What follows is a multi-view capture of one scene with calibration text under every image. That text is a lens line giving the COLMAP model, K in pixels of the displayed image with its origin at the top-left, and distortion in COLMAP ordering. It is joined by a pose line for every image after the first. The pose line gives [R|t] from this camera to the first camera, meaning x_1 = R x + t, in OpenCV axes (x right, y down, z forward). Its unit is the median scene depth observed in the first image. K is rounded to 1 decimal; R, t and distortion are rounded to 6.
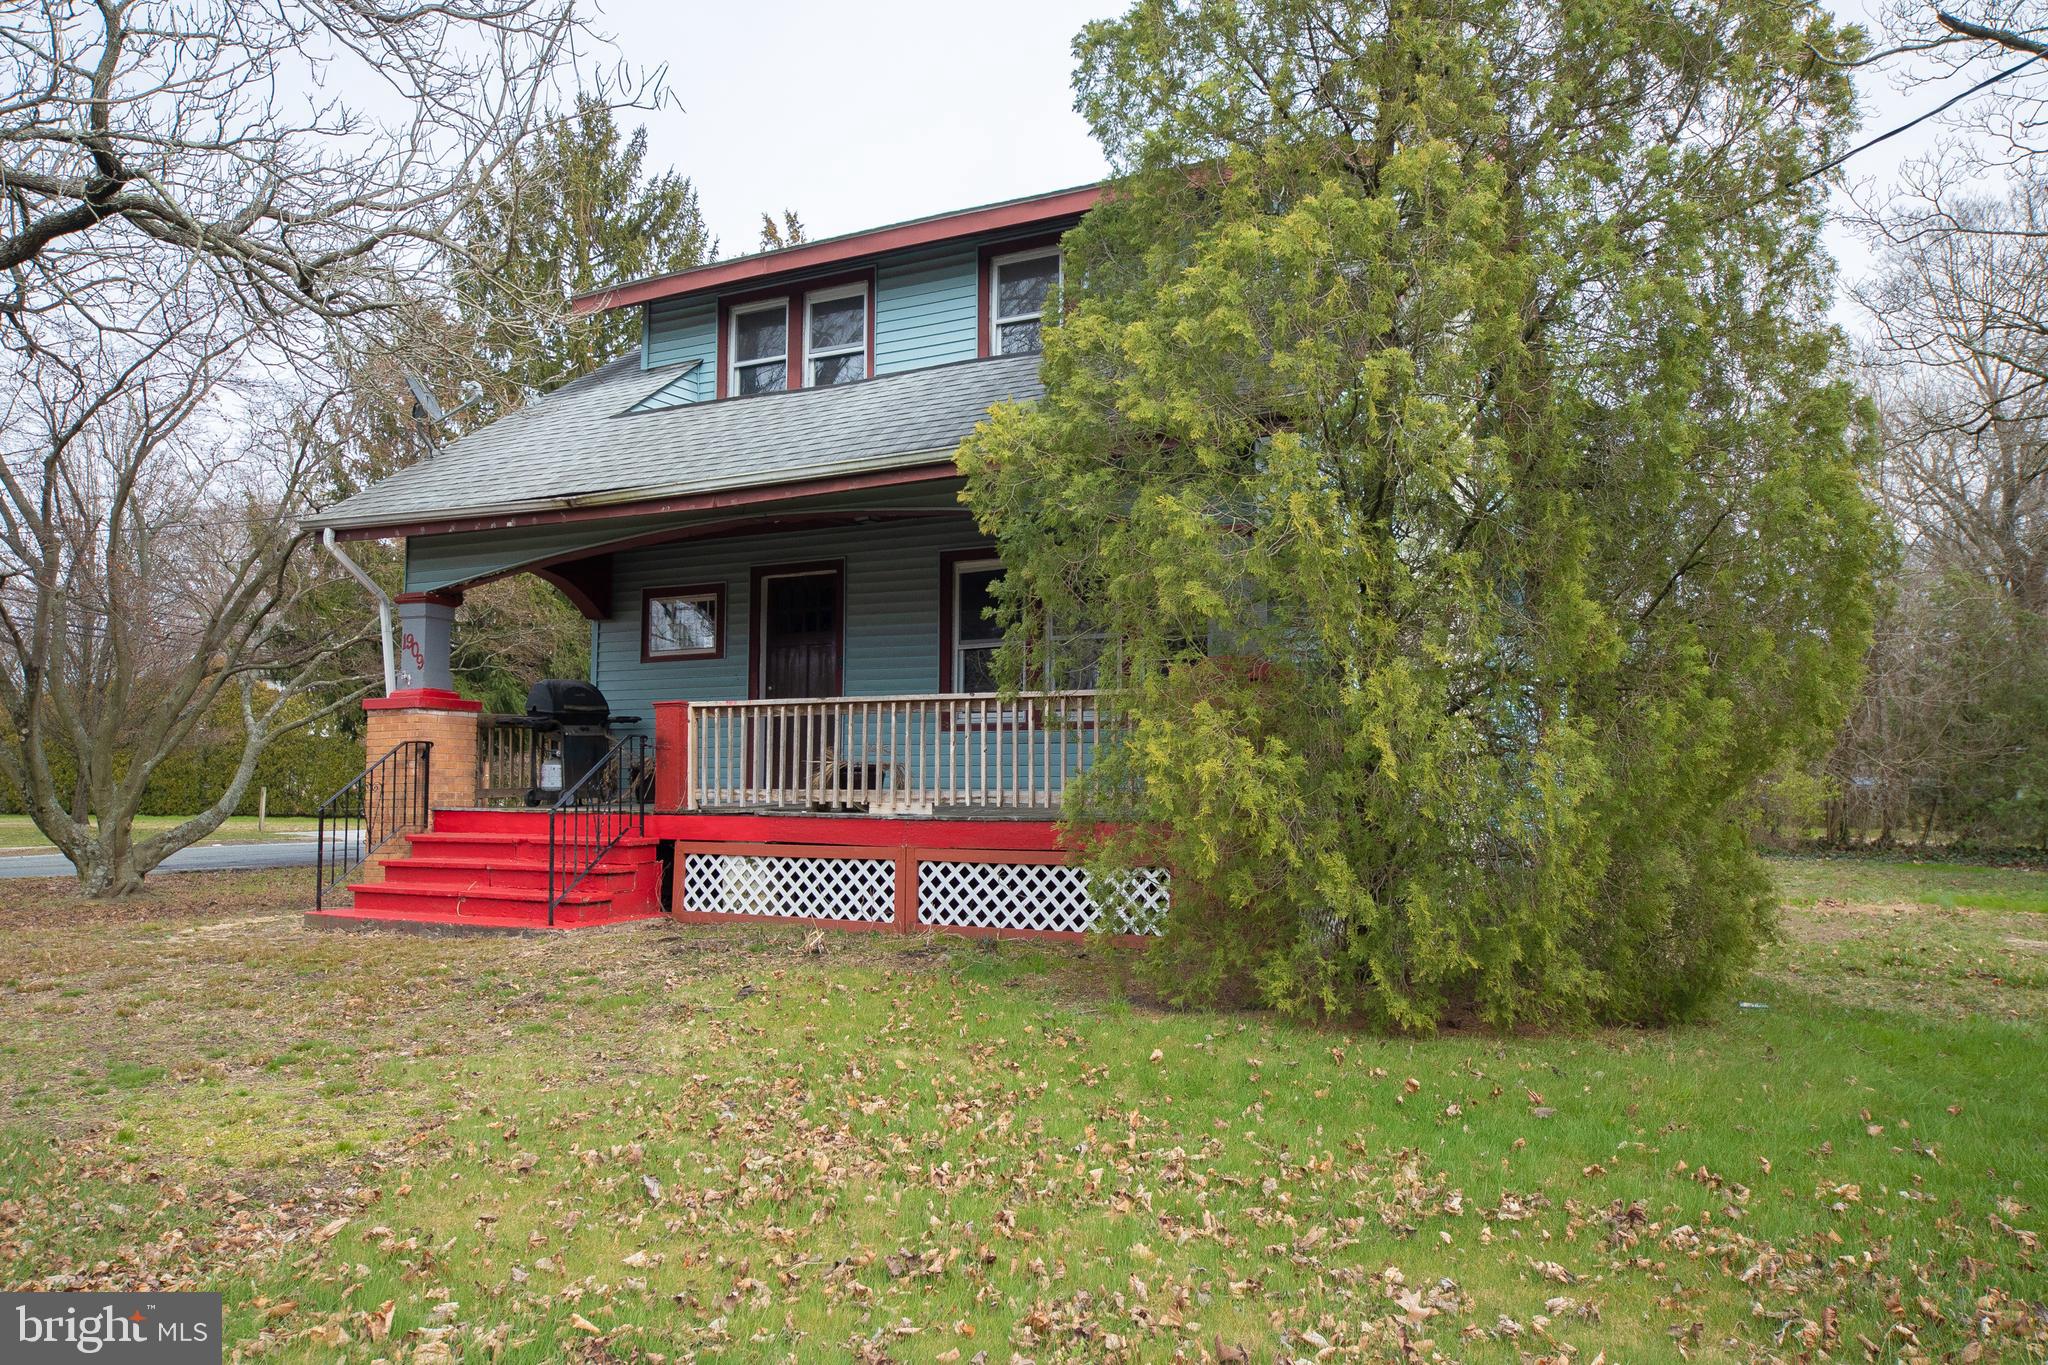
lens RADIAL K [[1513.3, 0, 1023.2], [0, 1513.3, 682.5], [0, 0, 1]] dist [0.045160, 0.006367]
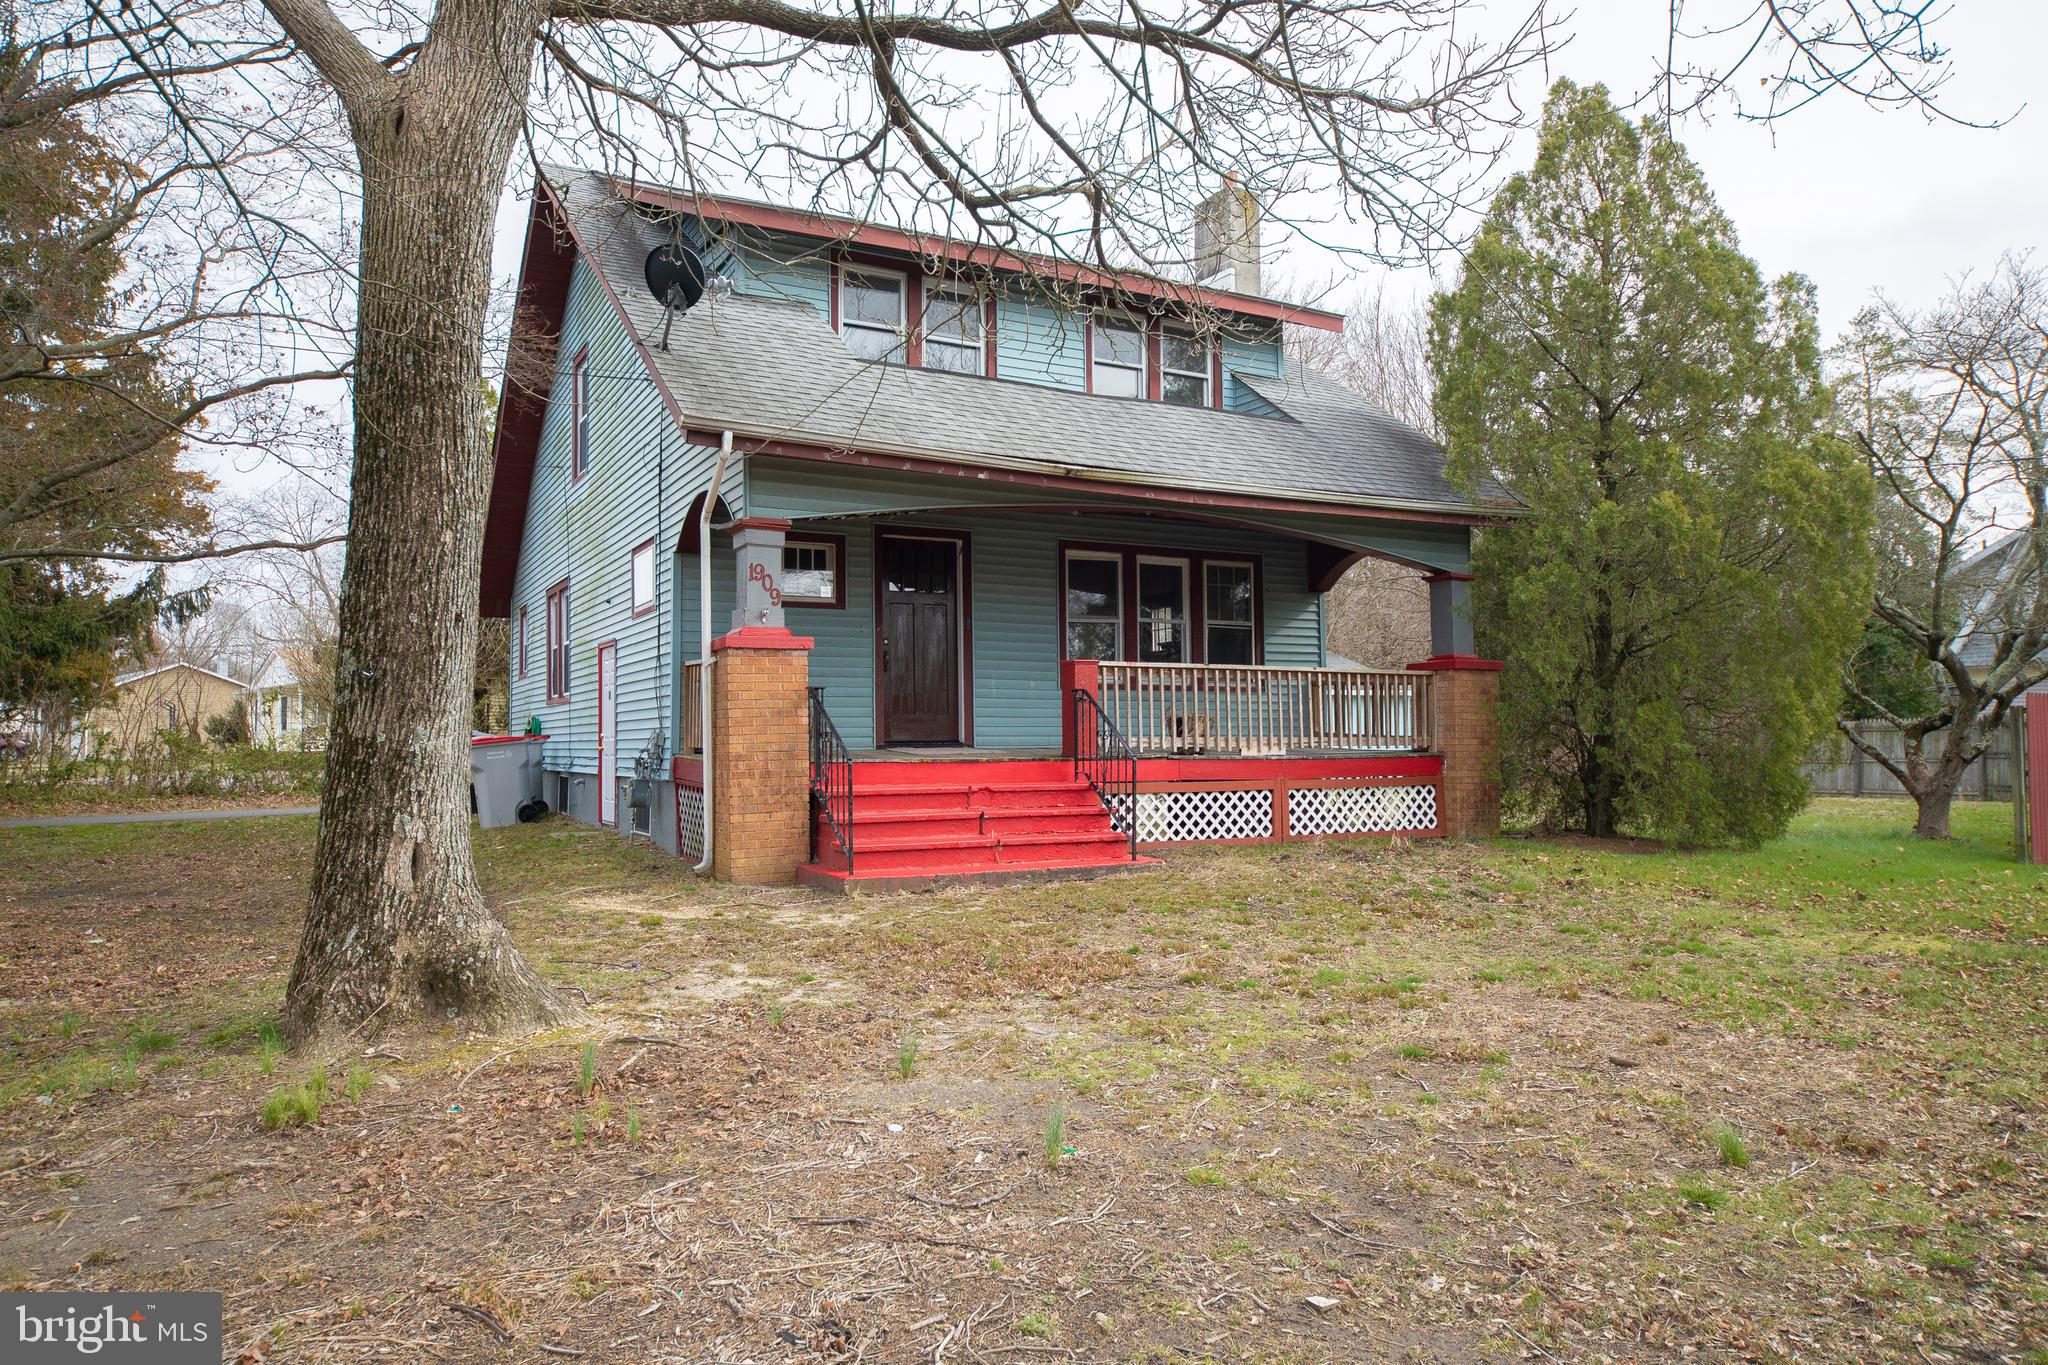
lens RADIAL K [[1318.4, 0, 1027.1], [0, 1318.4, 689.5], [0, 0, 1]] dist [0.012270, 0.002654]
pose [[0.544267, 0.021220, 0.838643, -1.107372], [-0.055935, 0.998373, 0.011040, 0.026872], [-0.837045, -0.052918, 0.544569, 0.520854]]
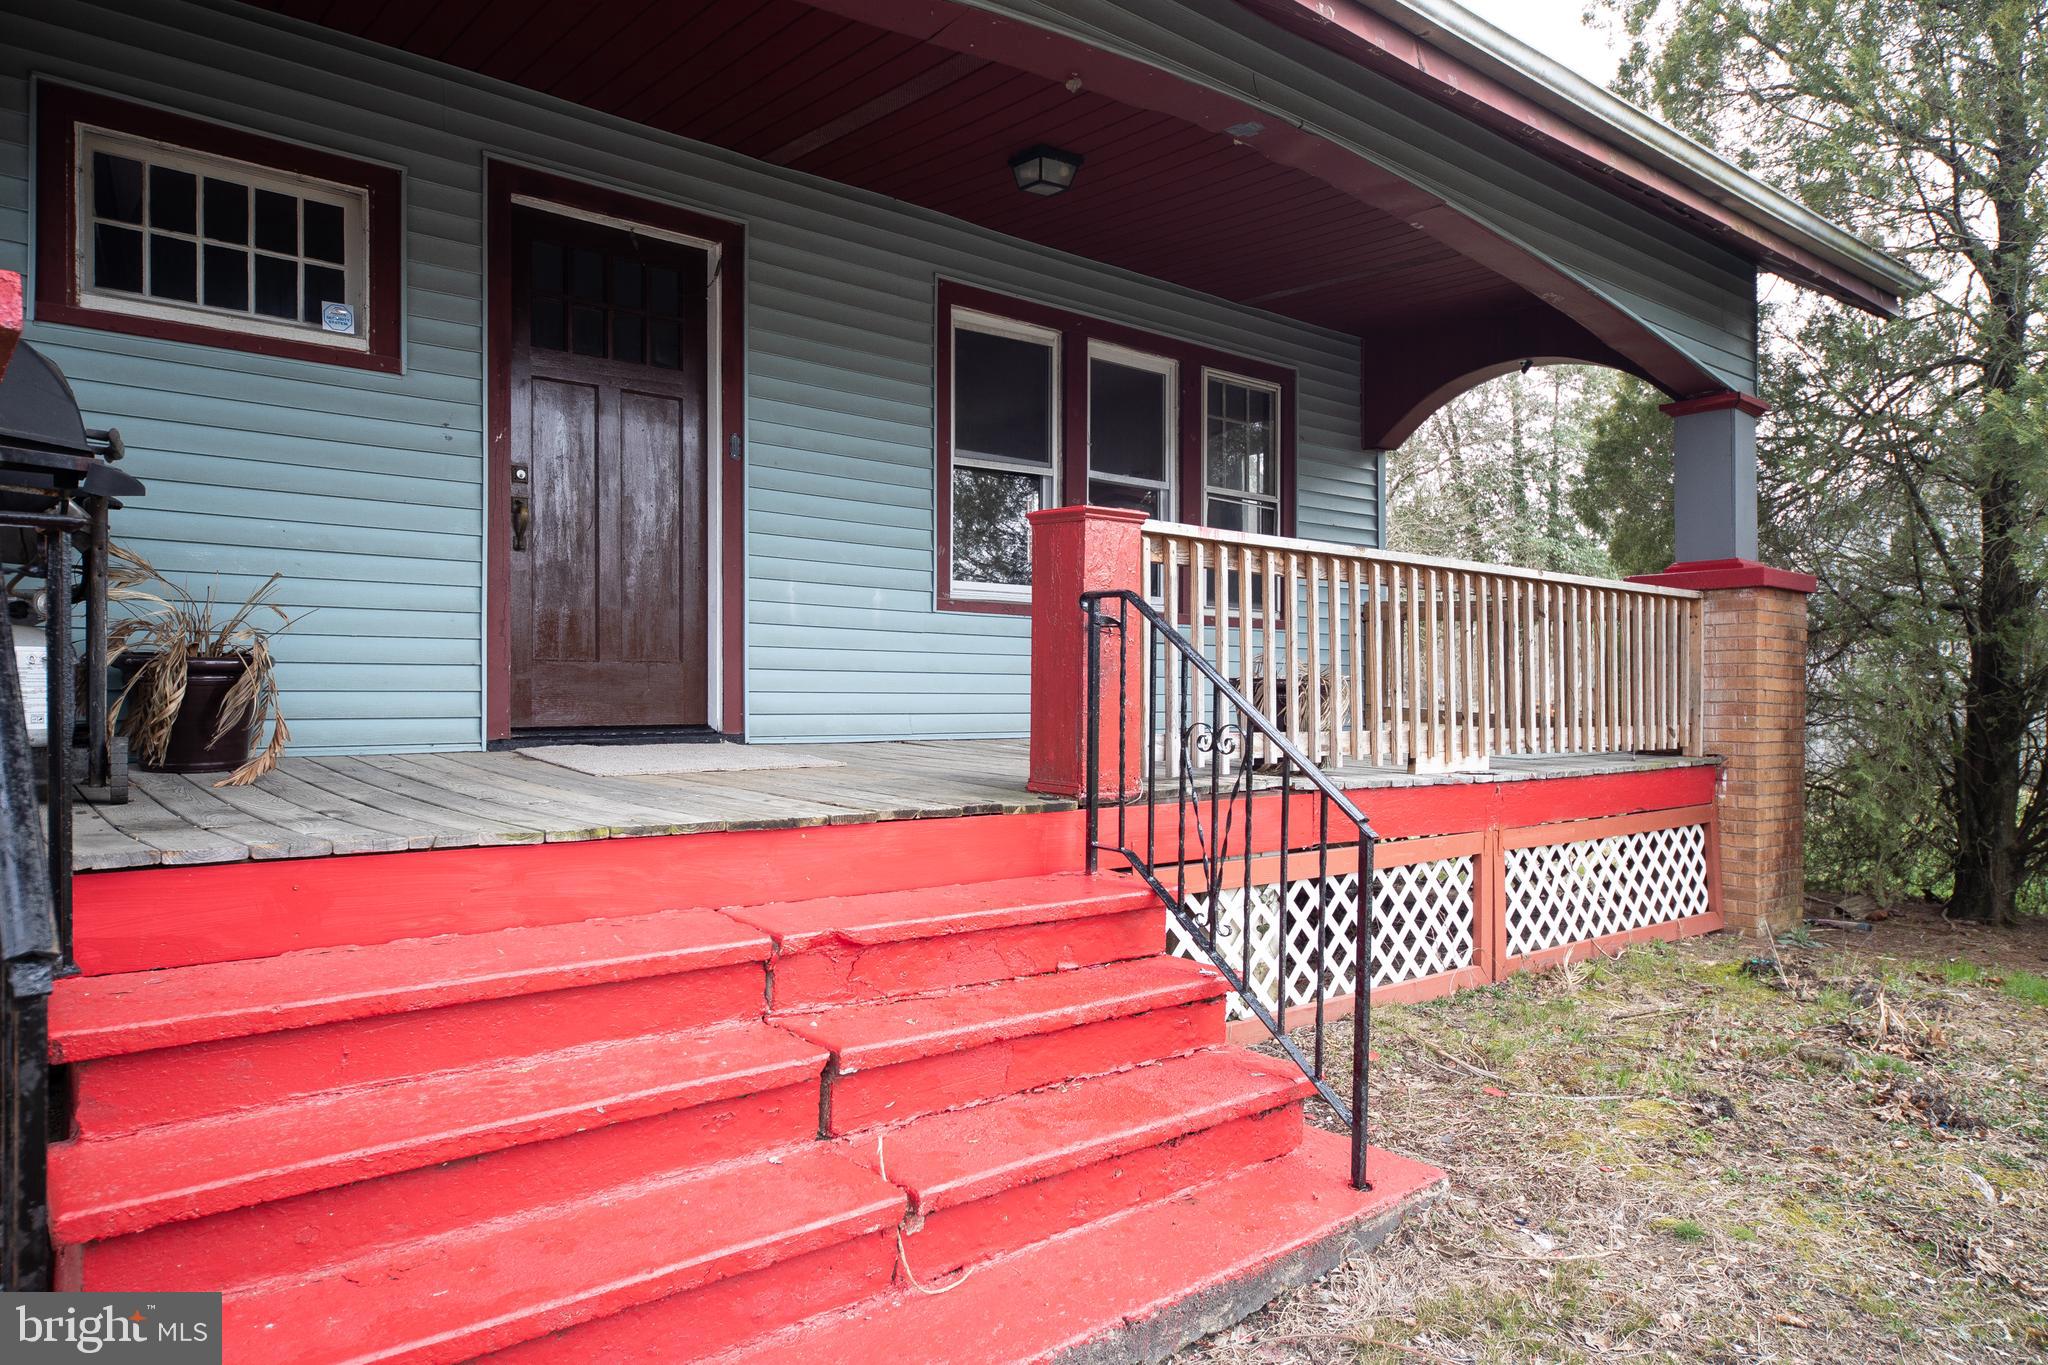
lens RADIAL K [[1318.4, 0, 1022.0], [0, 1318.4, 669.7], [0, 0, 1]] dist [0.012270, 0.002654]
pose [[0.364369, 0.010686, 0.931193, -0.565892], [-0.076660, 0.996885, 0.018556, 0.049971], [-0.928094, -0.078146, 0.364053, 0.925609]]
